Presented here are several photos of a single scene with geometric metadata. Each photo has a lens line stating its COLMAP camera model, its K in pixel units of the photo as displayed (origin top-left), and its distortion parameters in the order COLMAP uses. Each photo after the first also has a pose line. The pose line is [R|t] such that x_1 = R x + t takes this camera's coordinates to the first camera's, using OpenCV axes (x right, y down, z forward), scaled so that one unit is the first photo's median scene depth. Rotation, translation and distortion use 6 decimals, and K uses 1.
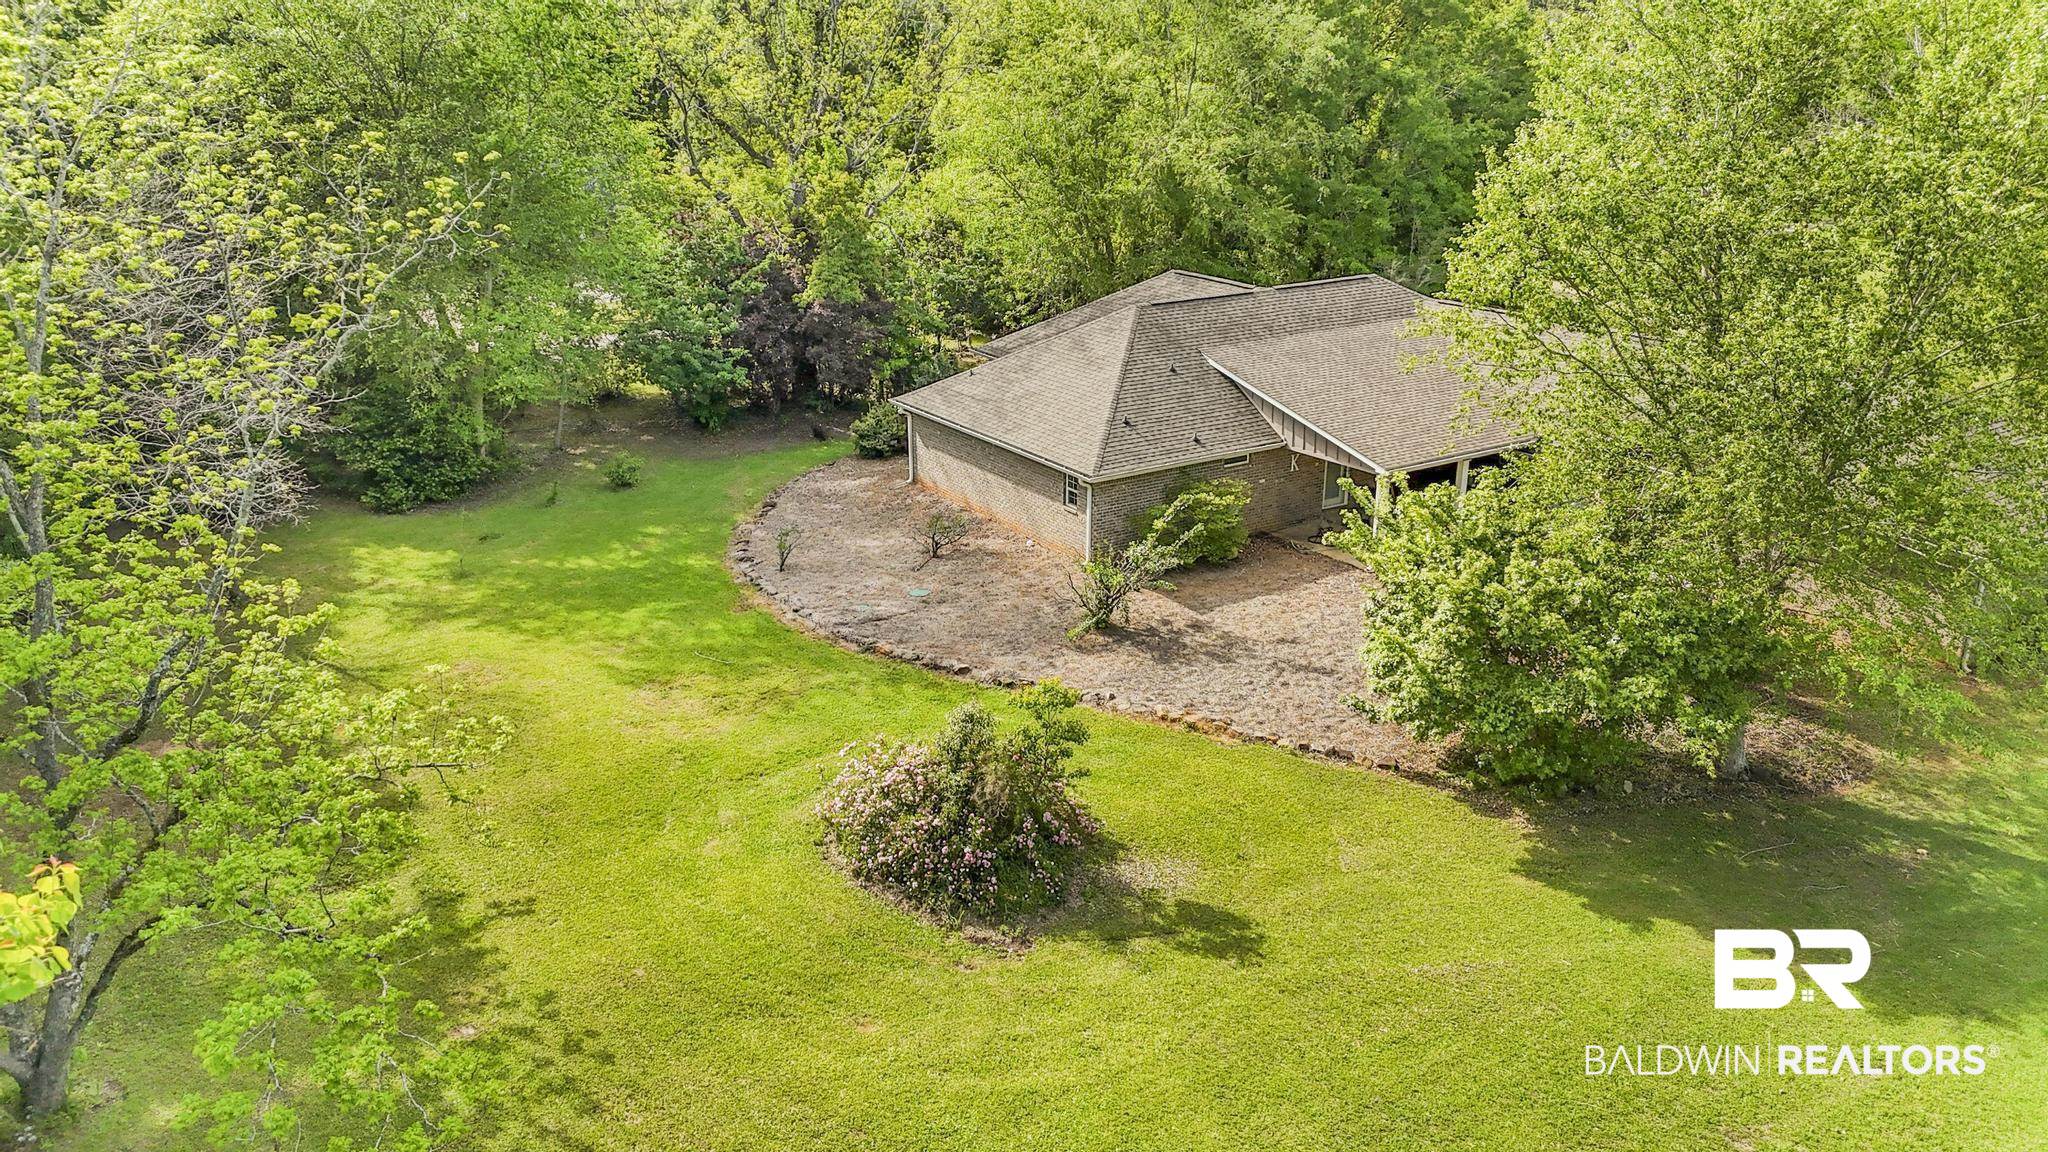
lens RADIAL K [[1515.6, 0, 1024.0], [0, 1515.6, 576.0], [0, 0, 1]] dist [0.052386, -0.006243]
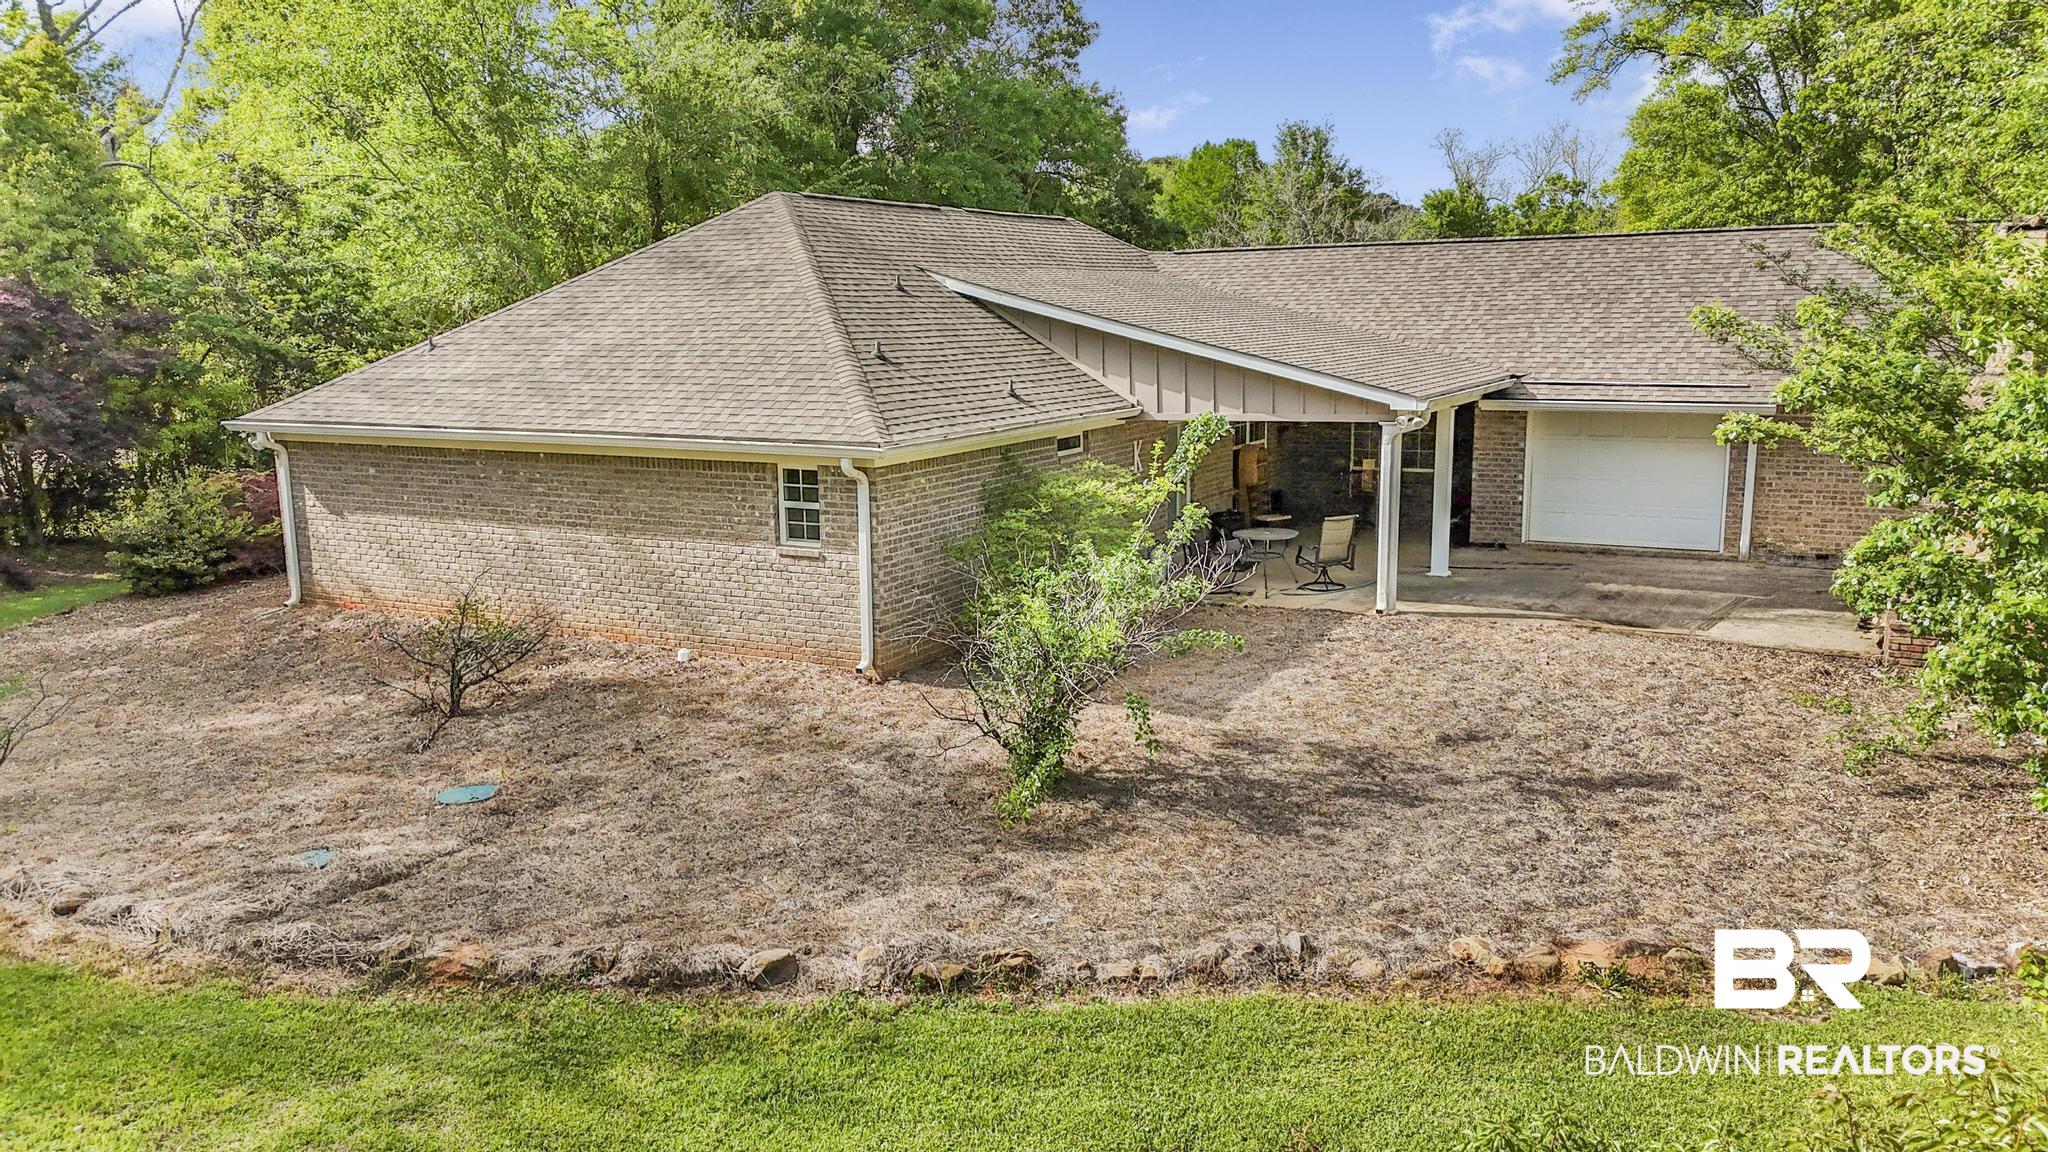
lens RADIAL K [[1515.6, 0, 1024.0], [0, 1515.6, 576.0], [0, 0, 1]] dist [0.052386, -0.006243]
pose [[0.880398, -0.091723, 0.465280, -0.116066], [0.167224, 0.978141, -0.123595, 0.027111], [-0.443774, 0.186618, 0.876492, 0.612461]]
